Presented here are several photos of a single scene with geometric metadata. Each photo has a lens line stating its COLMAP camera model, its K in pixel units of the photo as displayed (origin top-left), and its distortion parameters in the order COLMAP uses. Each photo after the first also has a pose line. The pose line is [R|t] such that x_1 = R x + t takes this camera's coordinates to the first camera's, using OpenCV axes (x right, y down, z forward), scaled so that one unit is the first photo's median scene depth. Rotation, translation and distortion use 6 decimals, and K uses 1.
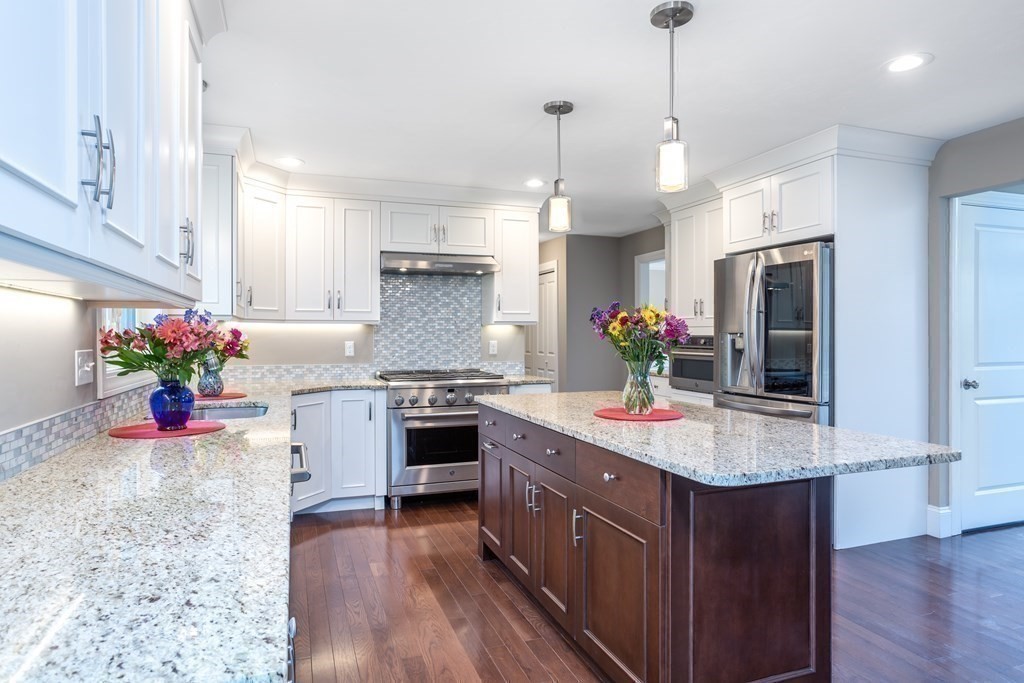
lens RADIAL K [[617.0, 0, 512.7], [0, 617.0, 336.7], [0, 0, 1]] dist [-0.001915, 0.001069]
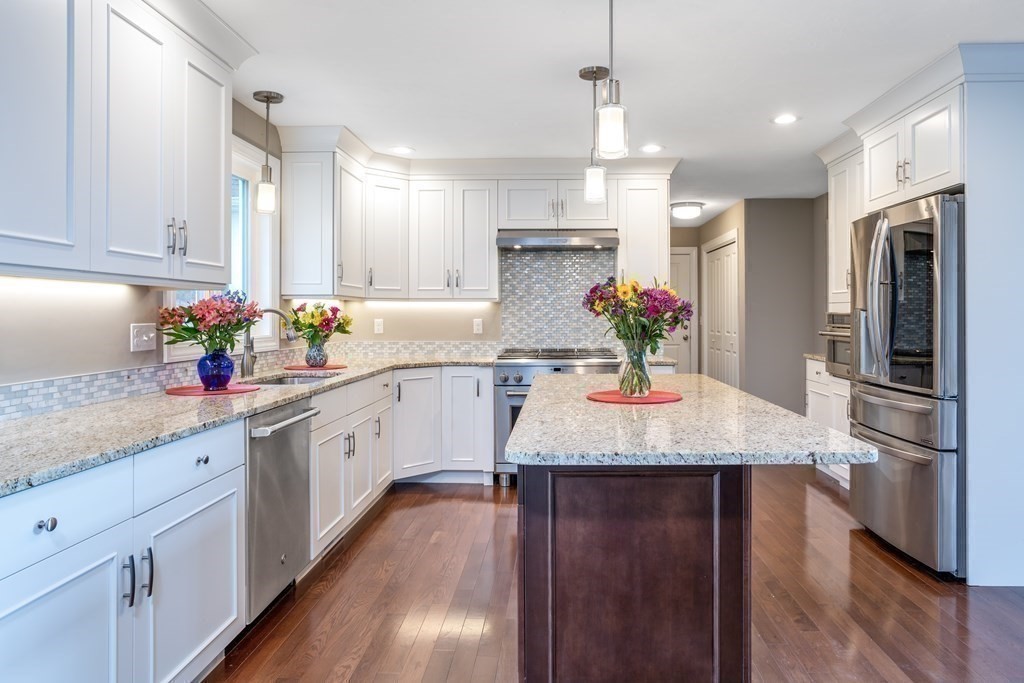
lens RADIAL K [[671.8, 0, 531.9], [0, 671.8, 314.1], [0, 0, 1]] dist [-0.009760, -0.000274]
pose [[0.929857, -0.000145, -0.367921, 0.259562], [-0.000564, 0.999998, -0.001821, 0.001679], [0.367920, 0.001901, 0.929855, 0.003559]]
